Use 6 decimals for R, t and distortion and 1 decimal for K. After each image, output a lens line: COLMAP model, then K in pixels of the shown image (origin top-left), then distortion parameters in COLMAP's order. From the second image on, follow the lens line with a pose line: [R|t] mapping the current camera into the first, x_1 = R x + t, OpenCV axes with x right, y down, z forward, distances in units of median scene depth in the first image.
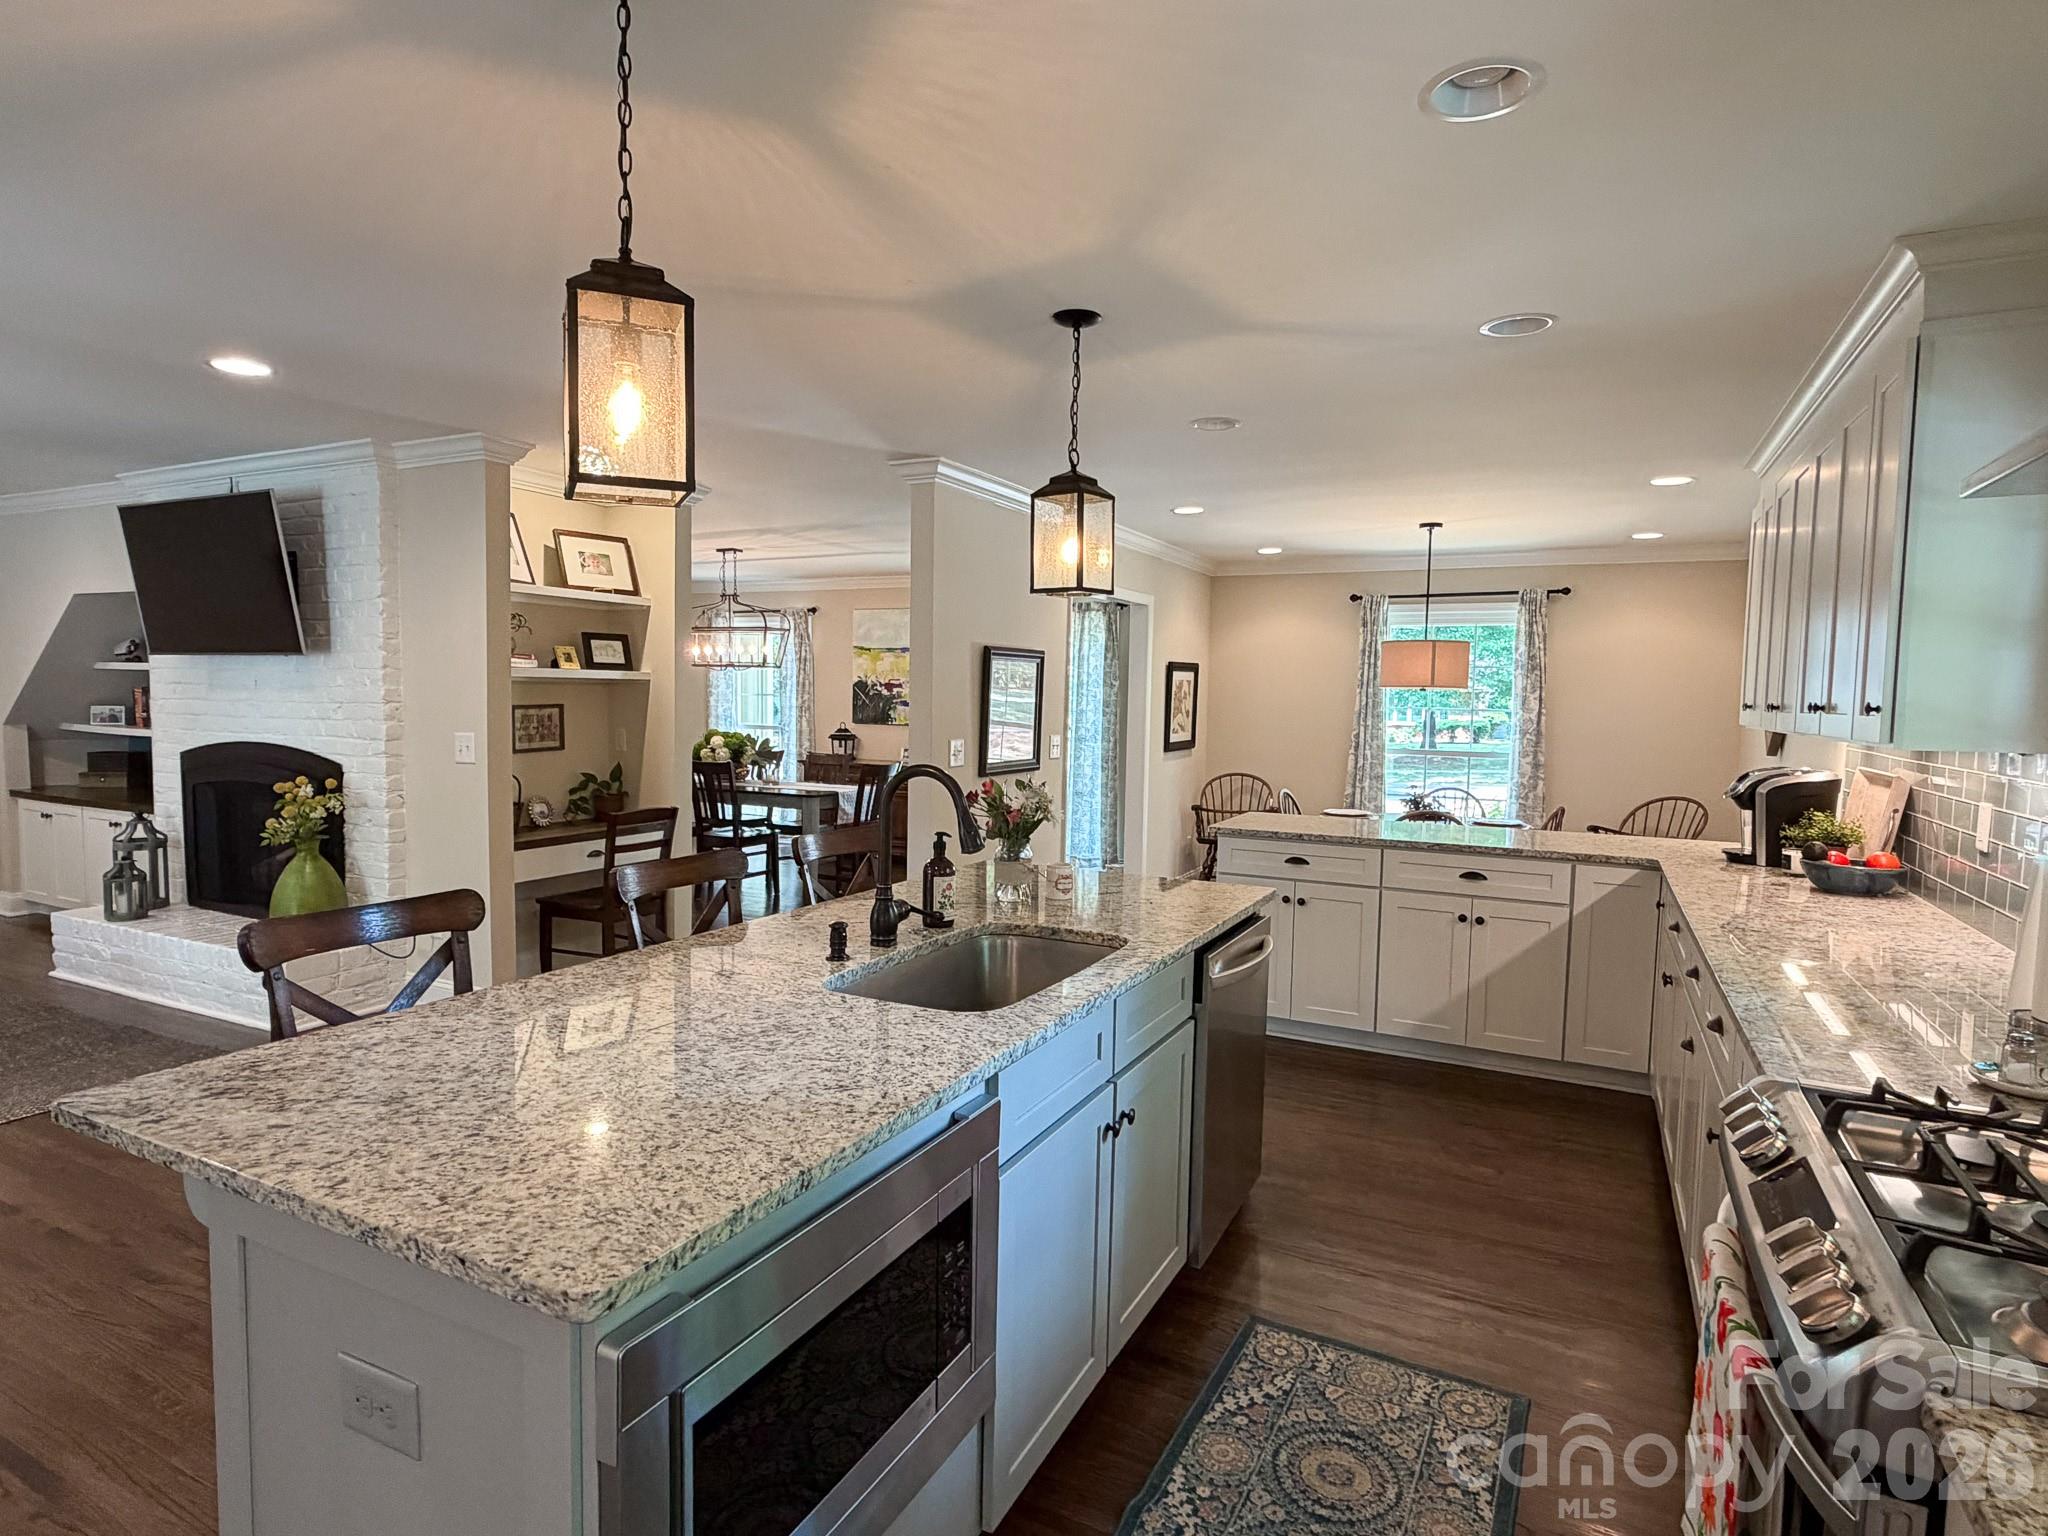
lens RADIAL K [[1101.3, 0, 1018.1], [0, 1101.3, 766.0], [0, 0, 1]] dist [-0.001063, -0.000048]
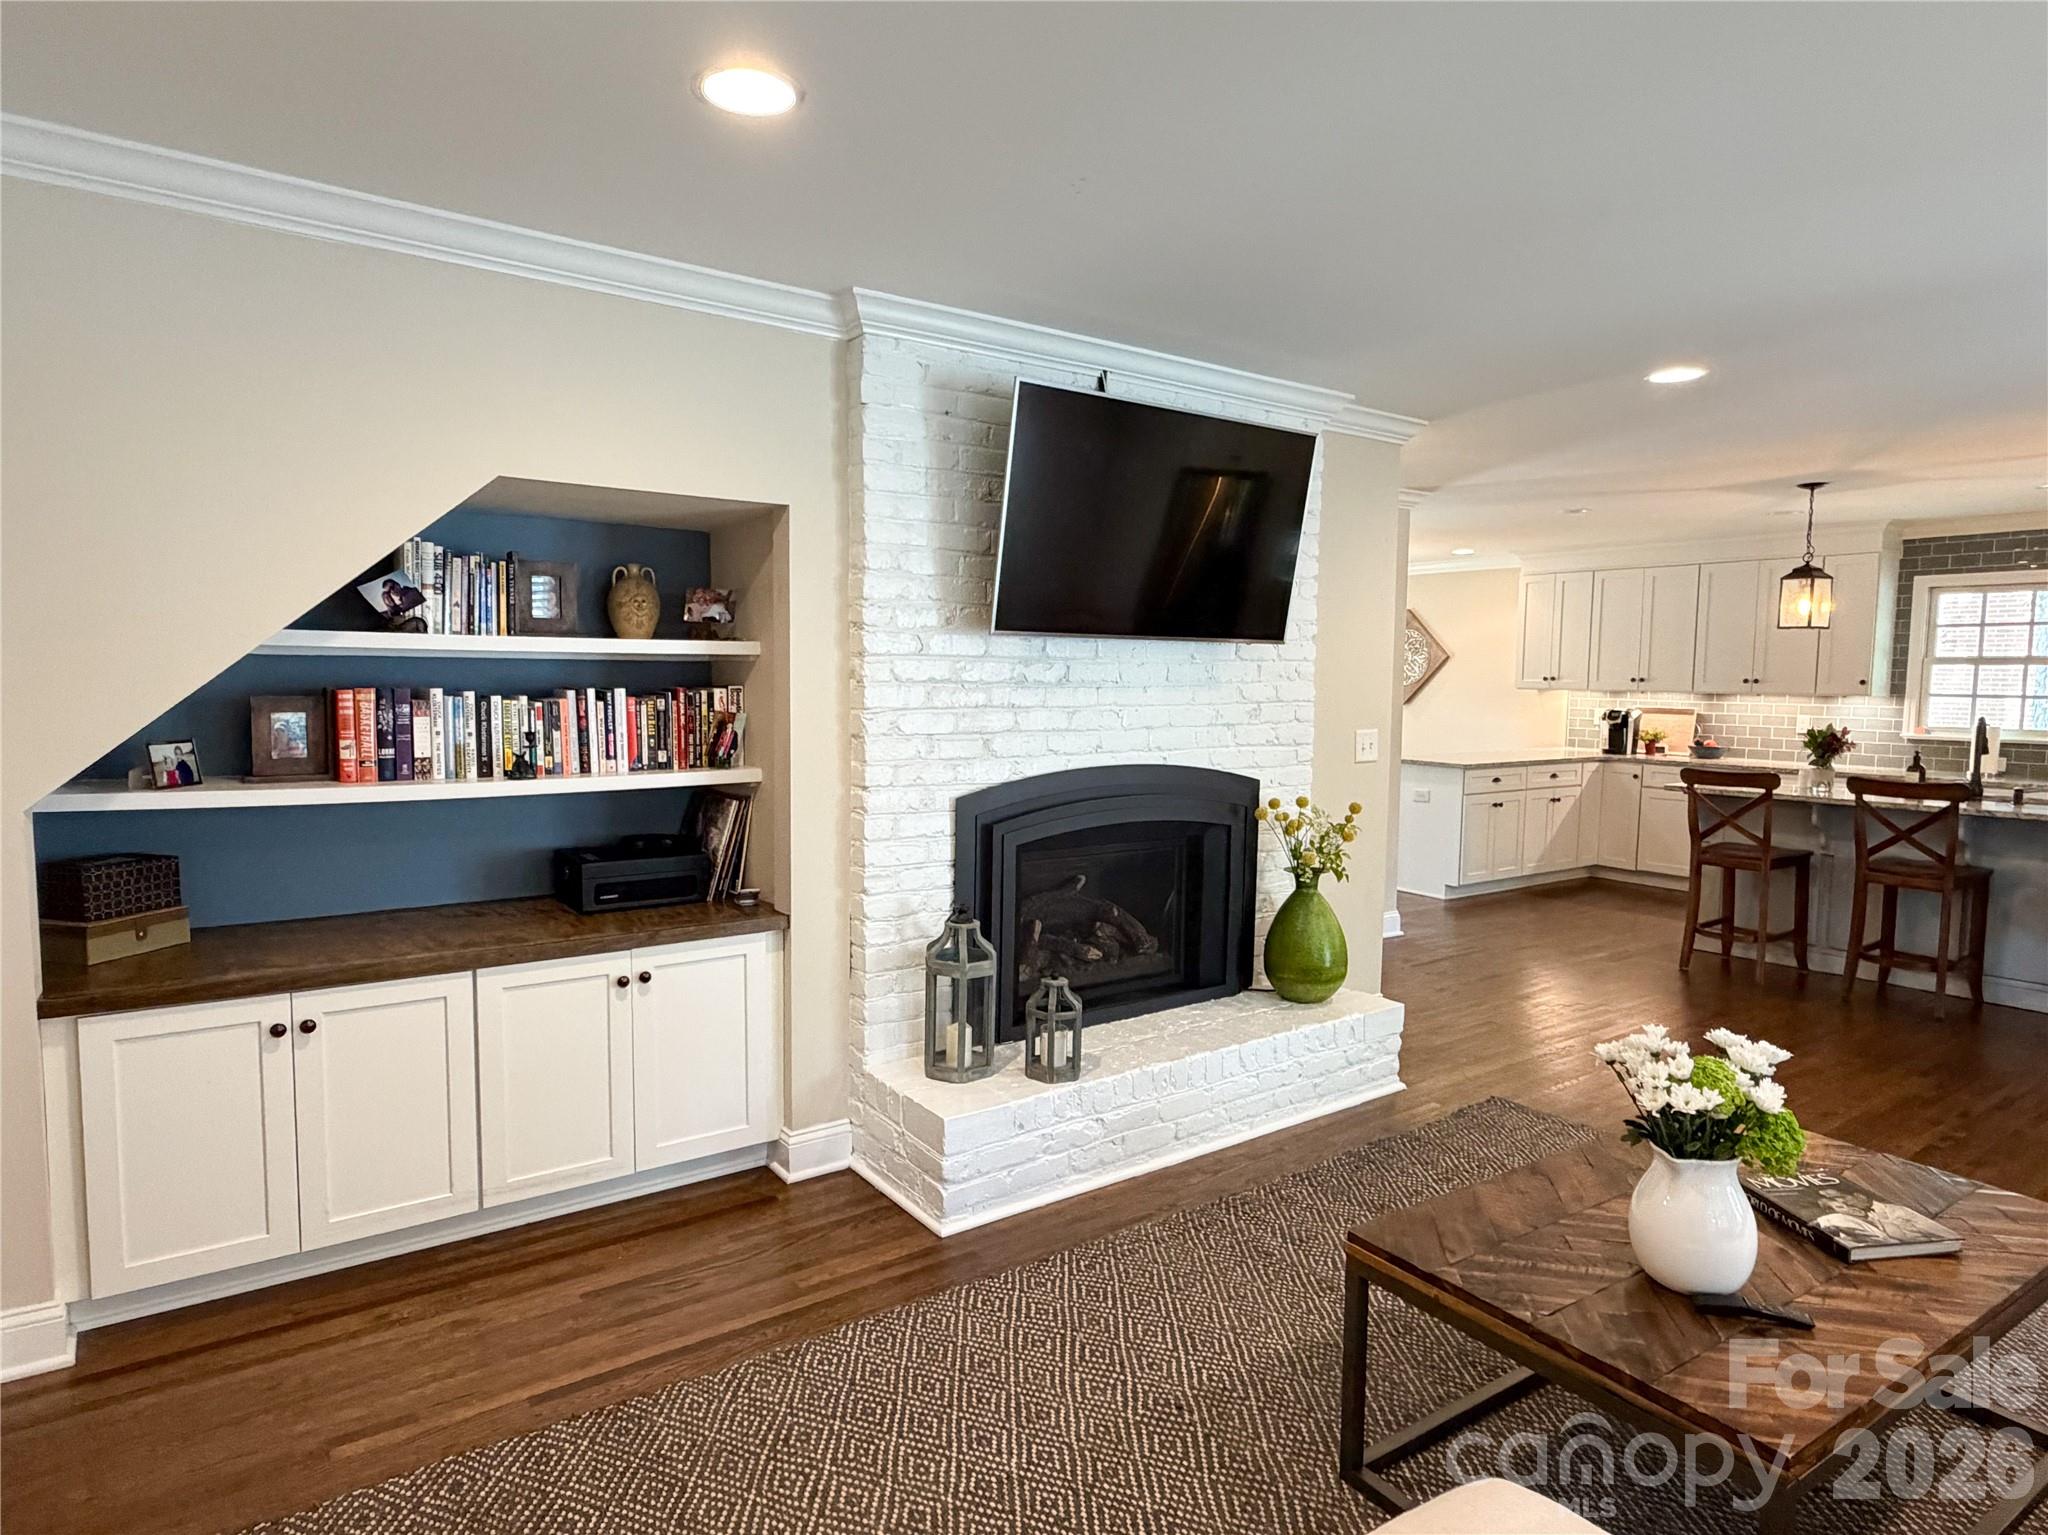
lens RADIAL K [[1145.3, 0, 1017.5], [0, 1145.3, 771.9], [0, 0, 1]] dist [-0.002756, 0.001465]
pose [[0.469383, -0.087021, 0.878696, -1.260191], [0.056156, 0.996059, 0.068647, -0.065494], [-0.881207, 0.017123, 0.472420, 0.670912]]
